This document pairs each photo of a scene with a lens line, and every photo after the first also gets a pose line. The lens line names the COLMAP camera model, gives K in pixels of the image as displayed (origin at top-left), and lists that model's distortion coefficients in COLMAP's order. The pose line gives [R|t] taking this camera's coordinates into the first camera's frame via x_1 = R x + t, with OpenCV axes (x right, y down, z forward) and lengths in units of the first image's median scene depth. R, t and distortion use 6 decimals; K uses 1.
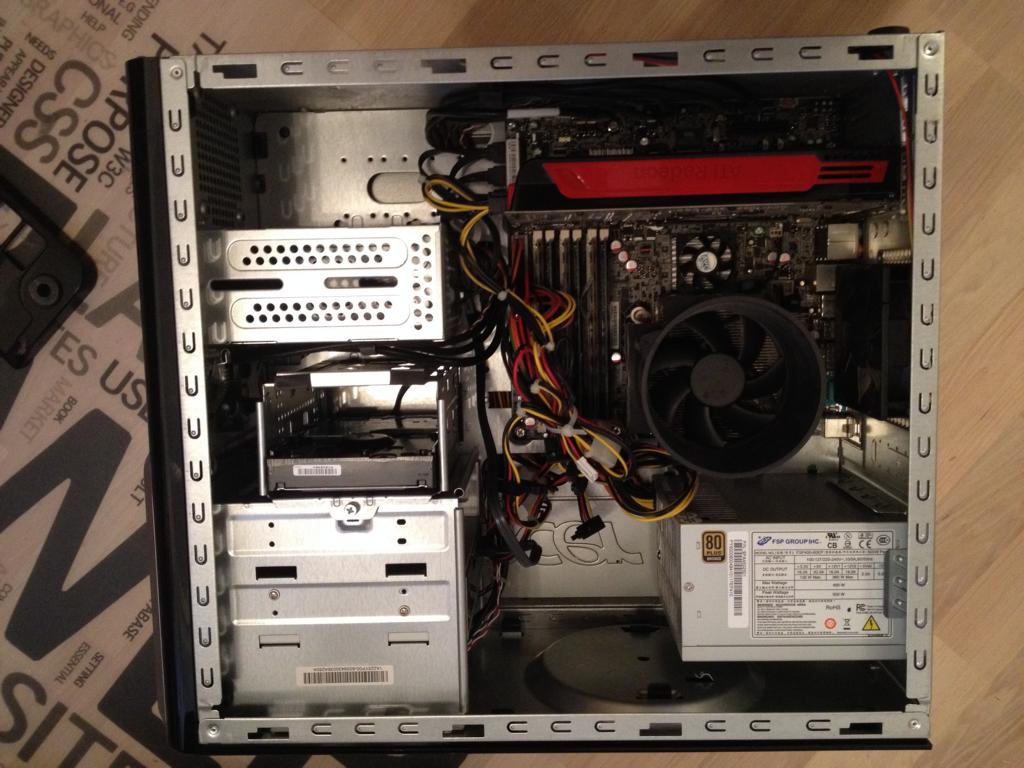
lens RADIAL K [[1010.4, 0, 515.4], [0, 1010.4, 386.6], [0, 0, 1]] dist [0.064406, 0.000000]
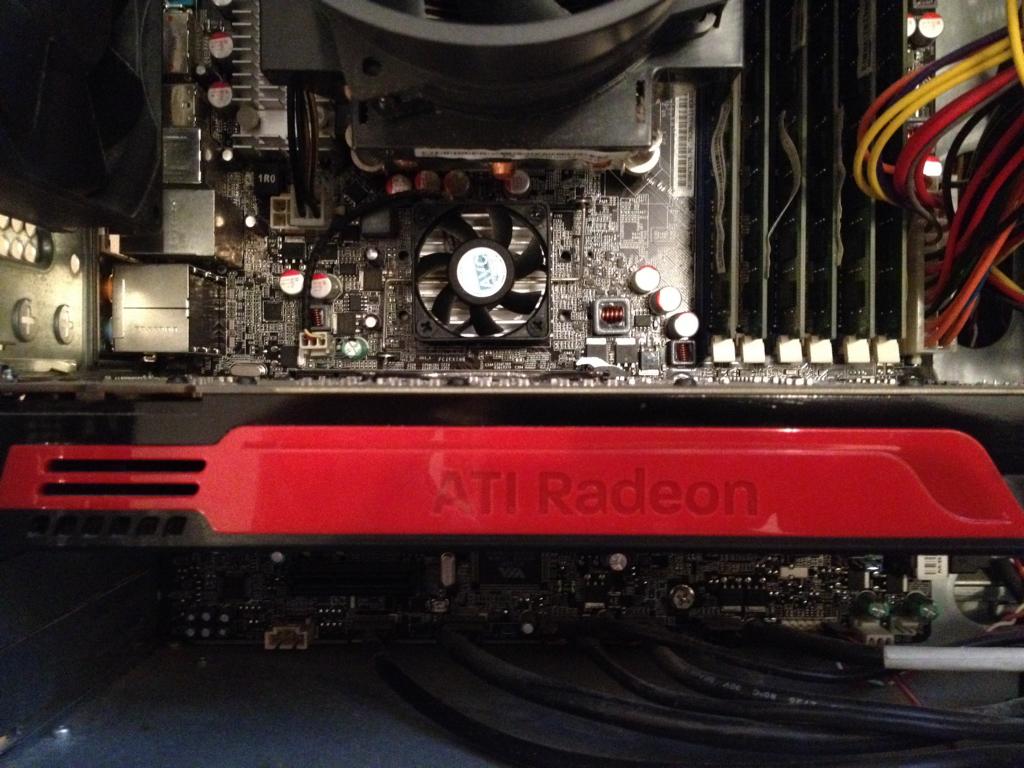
lens RADIAL K [[1010.4, 0, 507.2], [0, 1010.4, 384.9], [0, 0, 1]] dist [0.064406, 0.000000]
pose [[-0.999148, -0.024179, 0.033440, 0.159961], [0.020369, -0.993733, -0.109909, -0.119989], [0.035888, -0.109134, 0.993379, 0.577298]]
